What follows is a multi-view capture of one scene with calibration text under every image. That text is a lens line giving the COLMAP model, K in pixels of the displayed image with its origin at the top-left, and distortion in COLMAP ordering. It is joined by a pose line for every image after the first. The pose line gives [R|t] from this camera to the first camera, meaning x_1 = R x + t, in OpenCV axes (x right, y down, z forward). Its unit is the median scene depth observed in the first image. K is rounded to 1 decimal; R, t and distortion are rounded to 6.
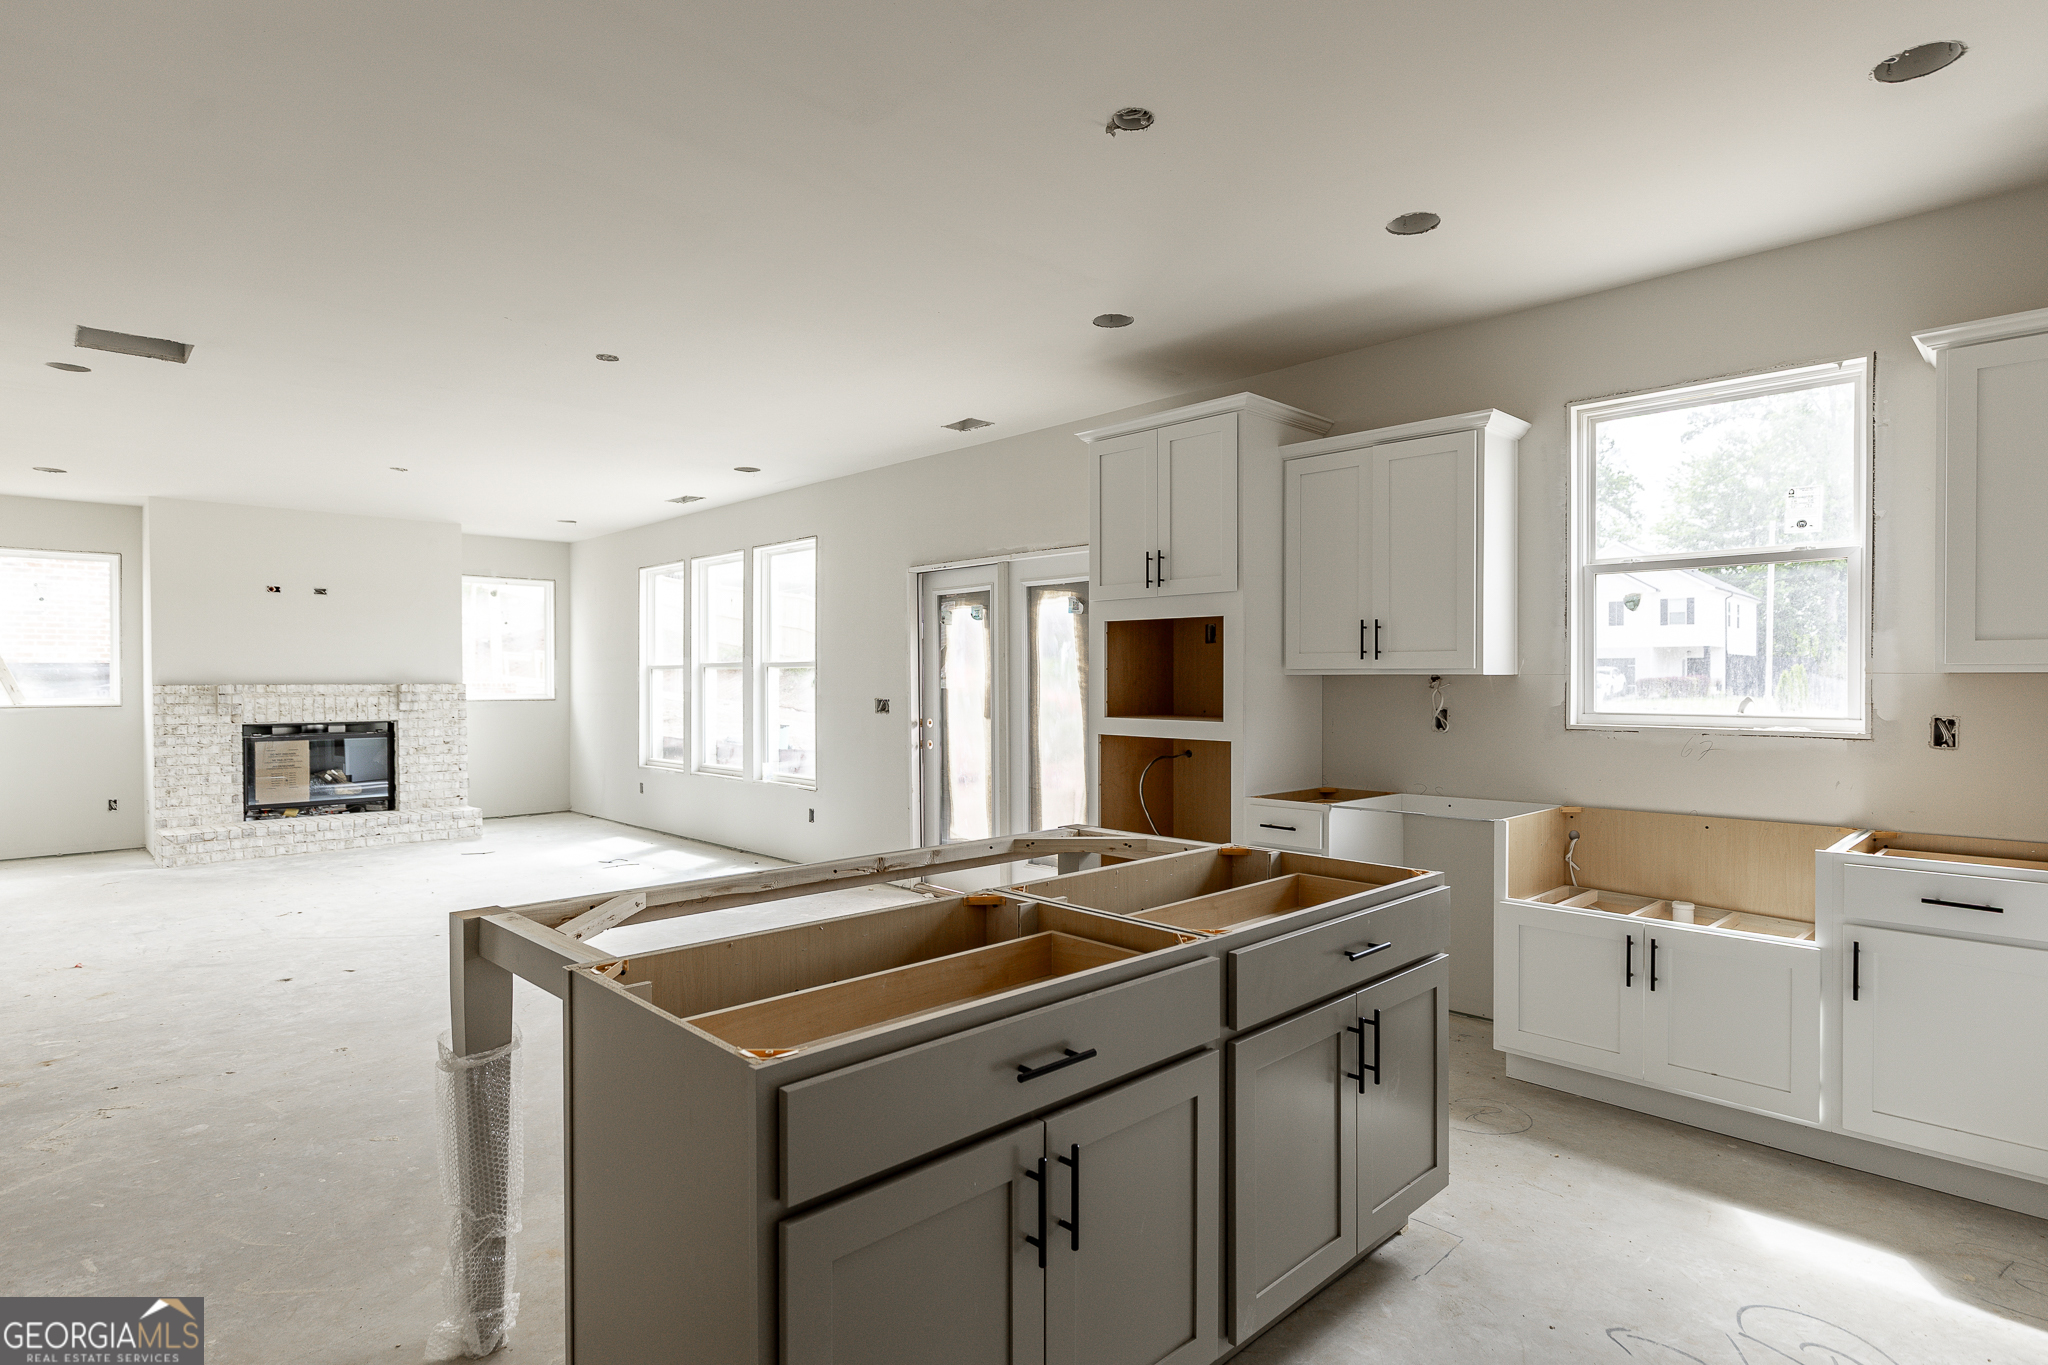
lens RADIAL K [[1062.3, 0, 1024.0], [0, 1062.3, 682.5], [0, 0, 1]] dist [0.001945, -0.001440]
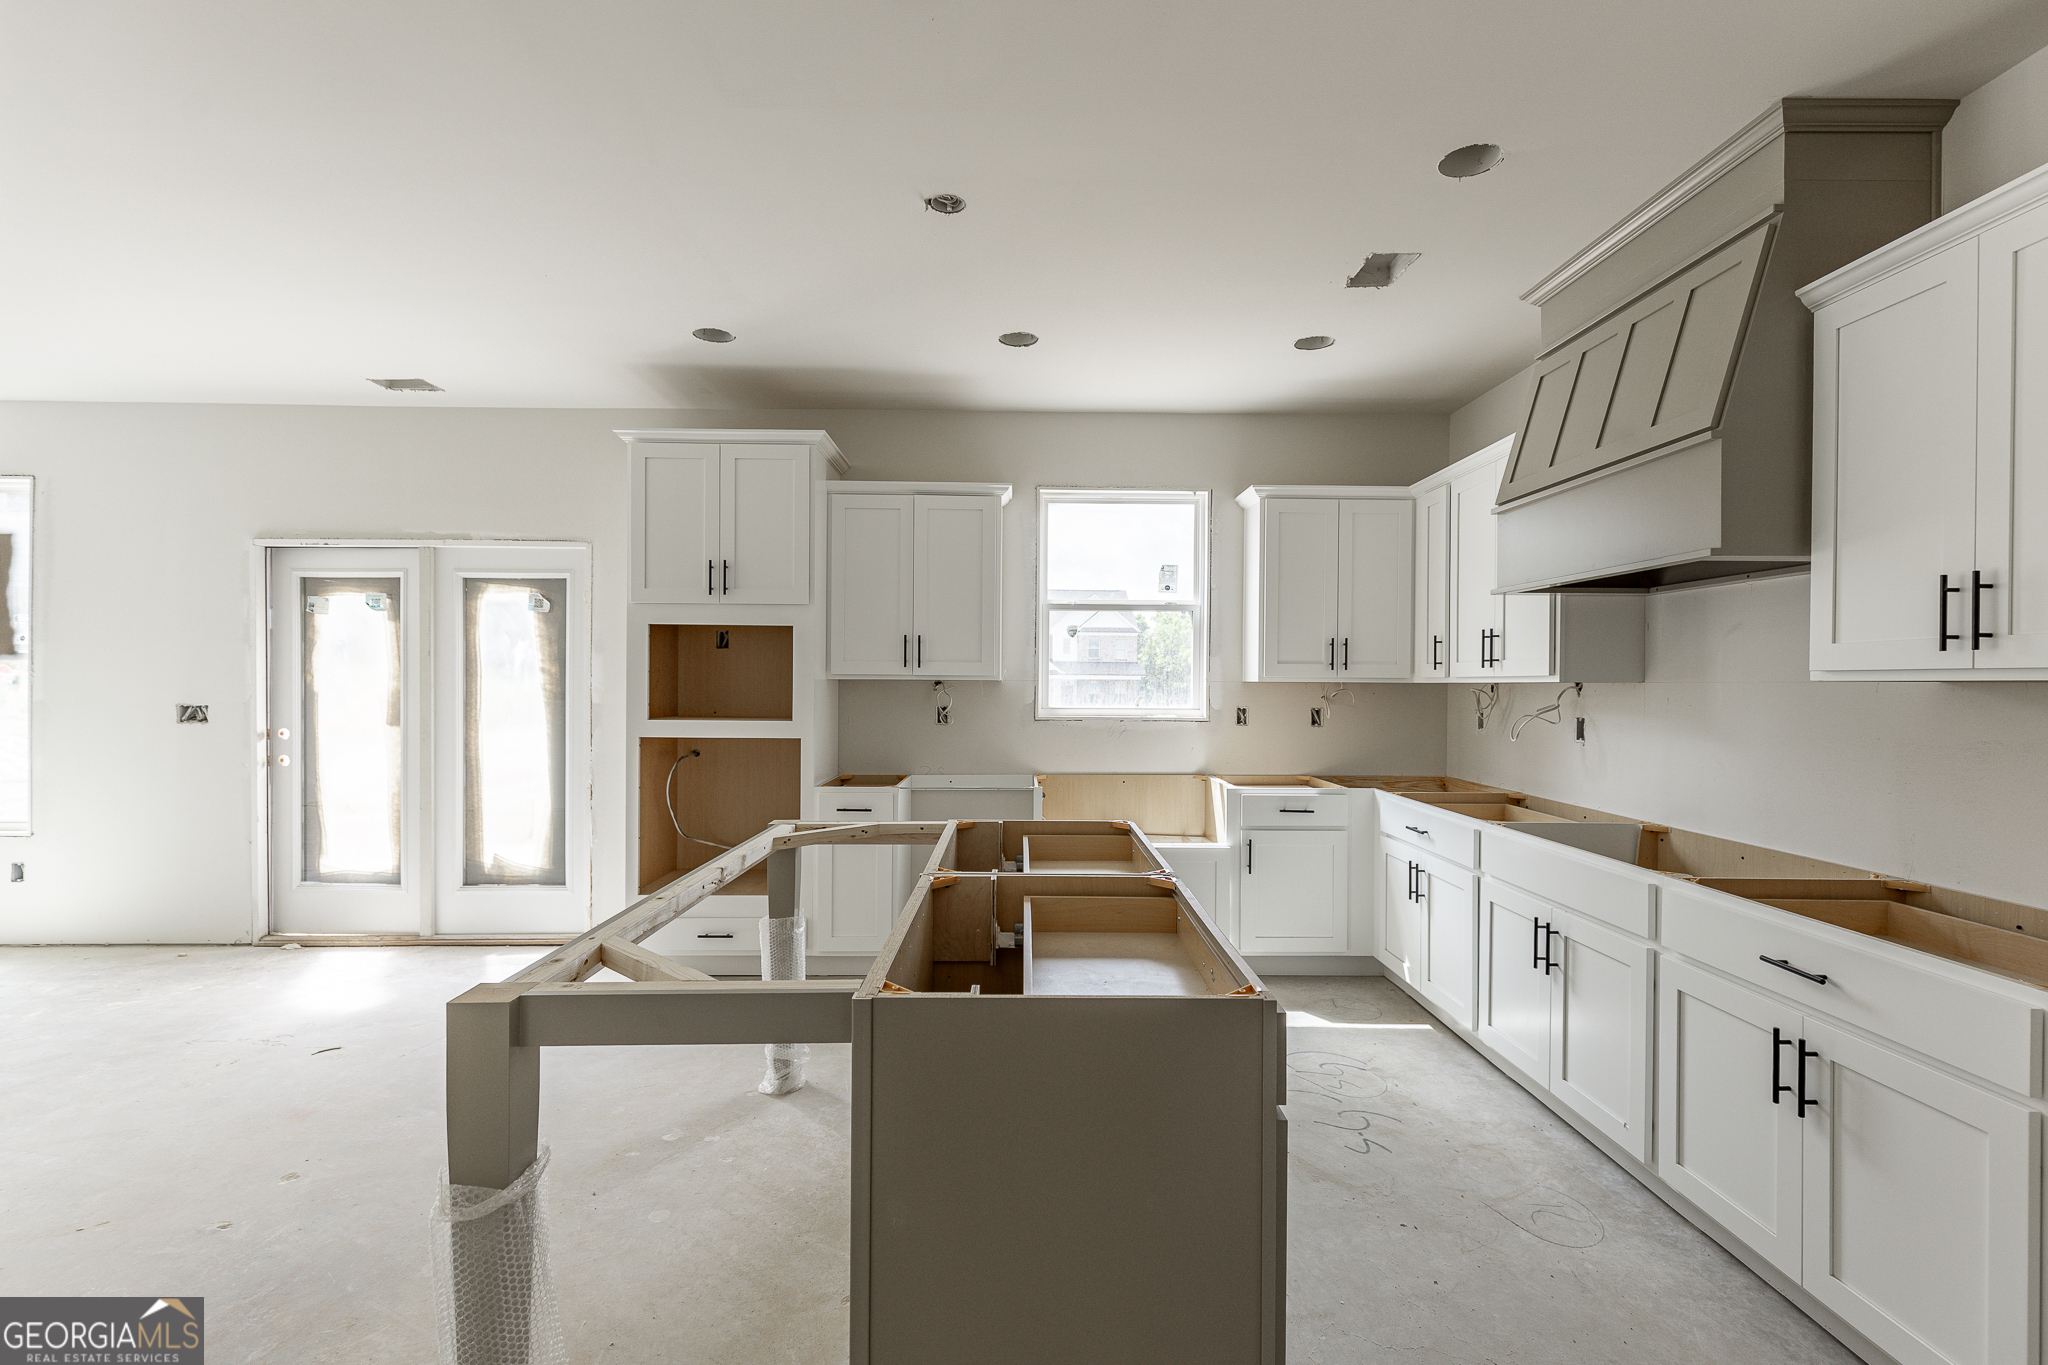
lens RADIAL K [[956.1, 0, 1030.2], [0, 956.1, 682.4], [0, 0, 1]] dist [0.009913, -0.001021]
pose [[0.684992, 0.005832, 0.728527, -0.191859], [-0.003255, 0.999982, -0.004944, 0.000491], [-0.728543, 0.001016, 0.684999, 0.068875]]
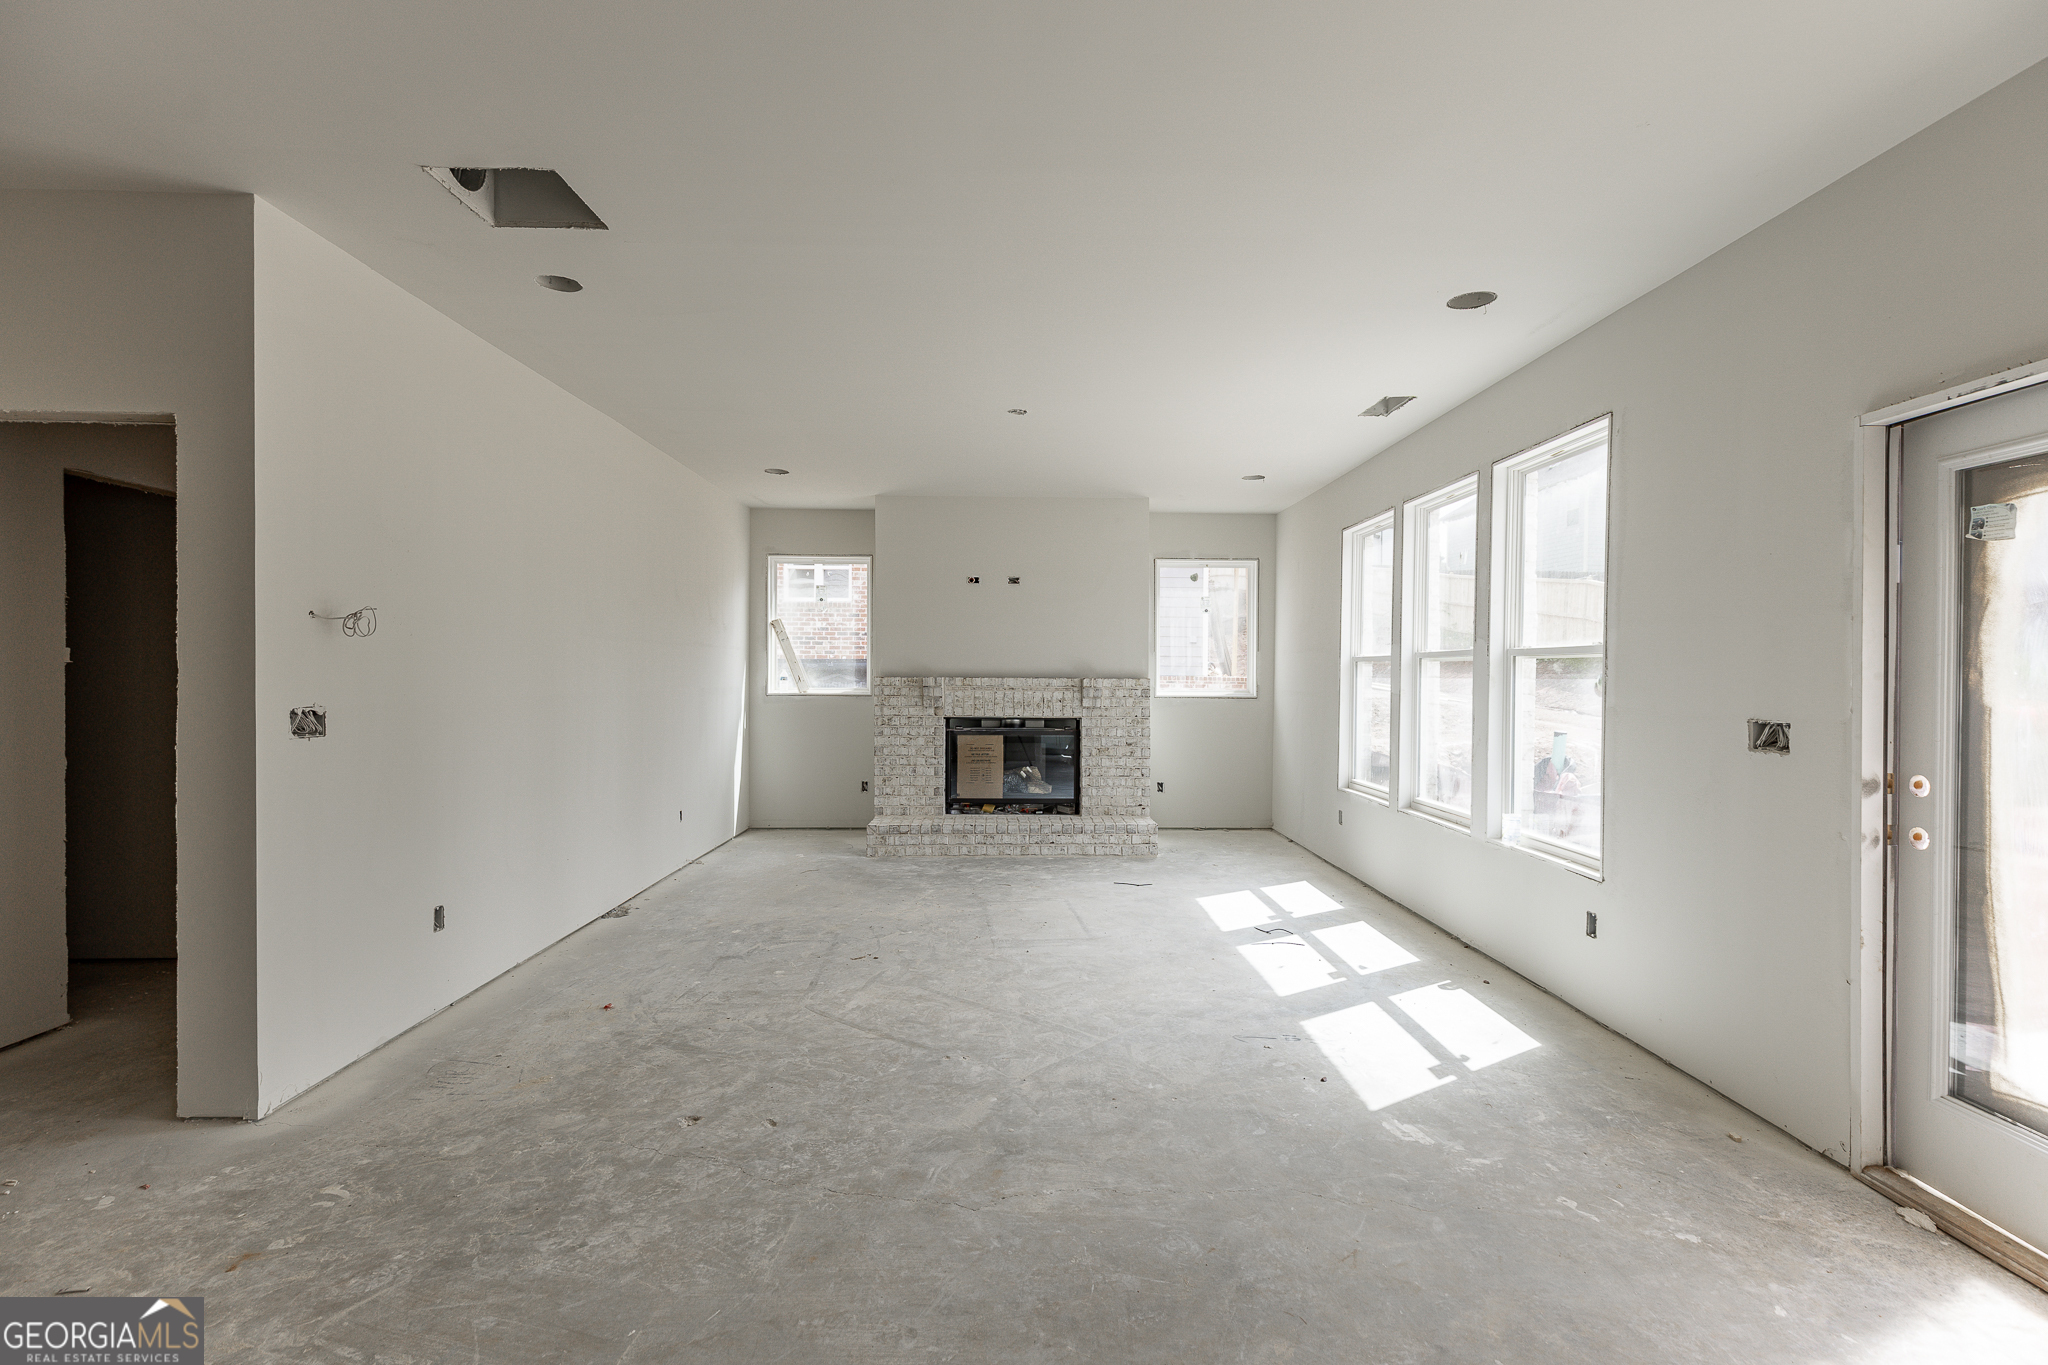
lens RADIAL K [[945.7, 0, 1035.1], [0, 945.7, 686.3], [0, 0, 1]] dist [0.004741, 0.000033]
pose [[0.740096, 0.016024, -0.672311, -0.078781], [-0.009440, 0.999865, 0.013439, -0.002186], [0.672435, -0.003600, 0.740147, 0.409216]]
